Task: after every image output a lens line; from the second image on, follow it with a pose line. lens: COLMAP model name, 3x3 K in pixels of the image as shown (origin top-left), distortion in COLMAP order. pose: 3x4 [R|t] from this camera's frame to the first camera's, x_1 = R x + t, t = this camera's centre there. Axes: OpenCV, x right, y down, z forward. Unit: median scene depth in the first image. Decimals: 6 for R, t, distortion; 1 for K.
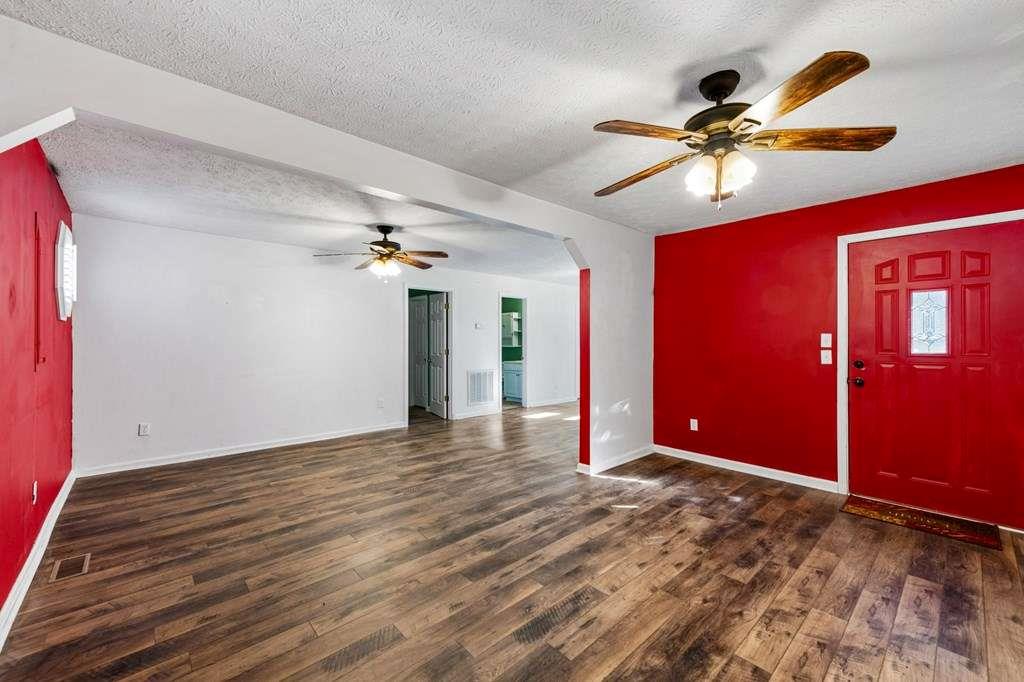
lens RADIAL K [[407.9, 0, 512.6], [0, 407.9, 343.2], [0, 0, 1]] dist [0.015412, -0.006105]
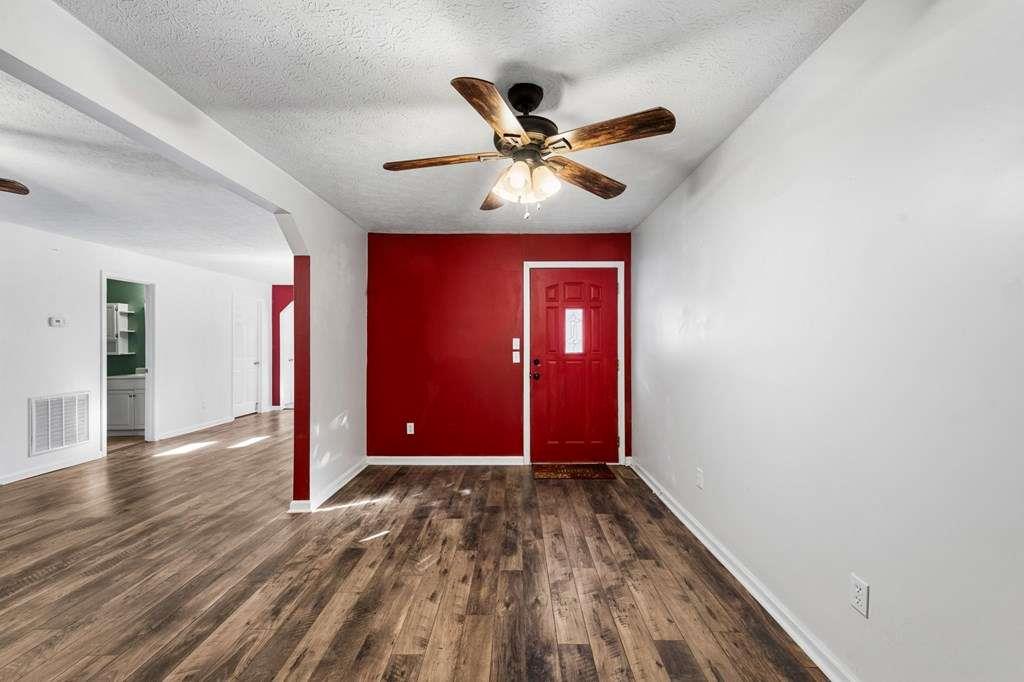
lens RADIAL K [[404.7, 0, 512.0], [0, 404.7, 341.0], [0, 0, 1]] dist [0.016902, -0.005738]
pose [[0.678303, 0.002498, 0.734778, -0.175250], [0.008105, 0.999908, -0.010881, -0.001893], [-0.734737, 0.013336, 0.678221, 0.216440]]
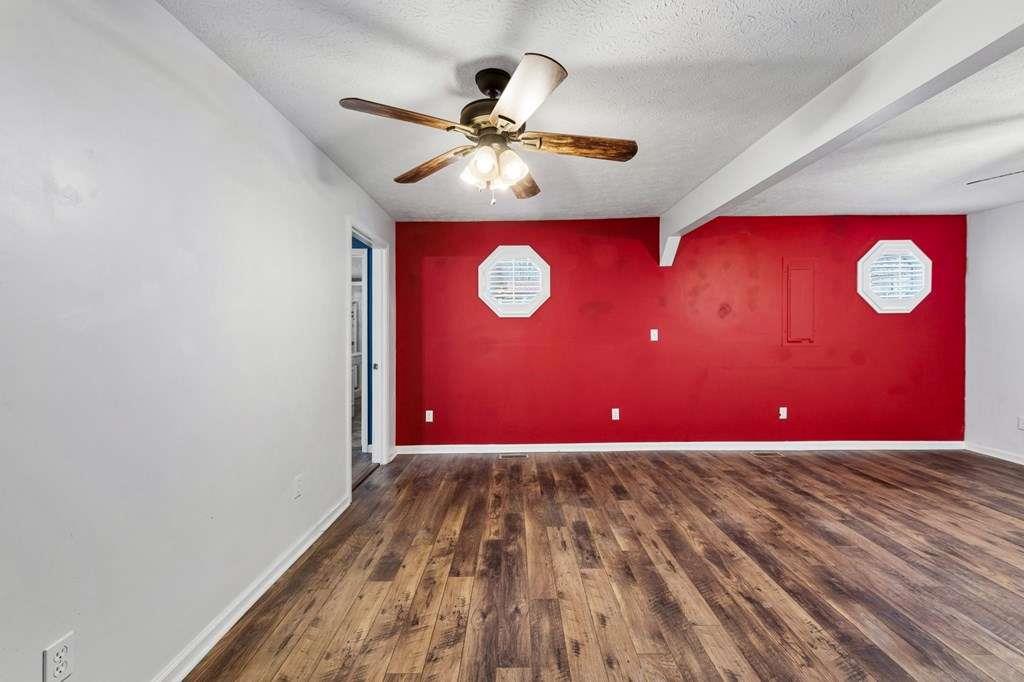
lens RADIAL K [[407.9, 0, 512.6], [0, 407.9, 343.2], [0, 0, 1]] dist [0.015412, -0.006105]
pose [[-0.672669, 0.030188, -0.739328, 0.795599], [0.001206, 0.999211, 0.039702, -0.010472], [0.739943, 0.025815, -0.672174, 1.112885]]
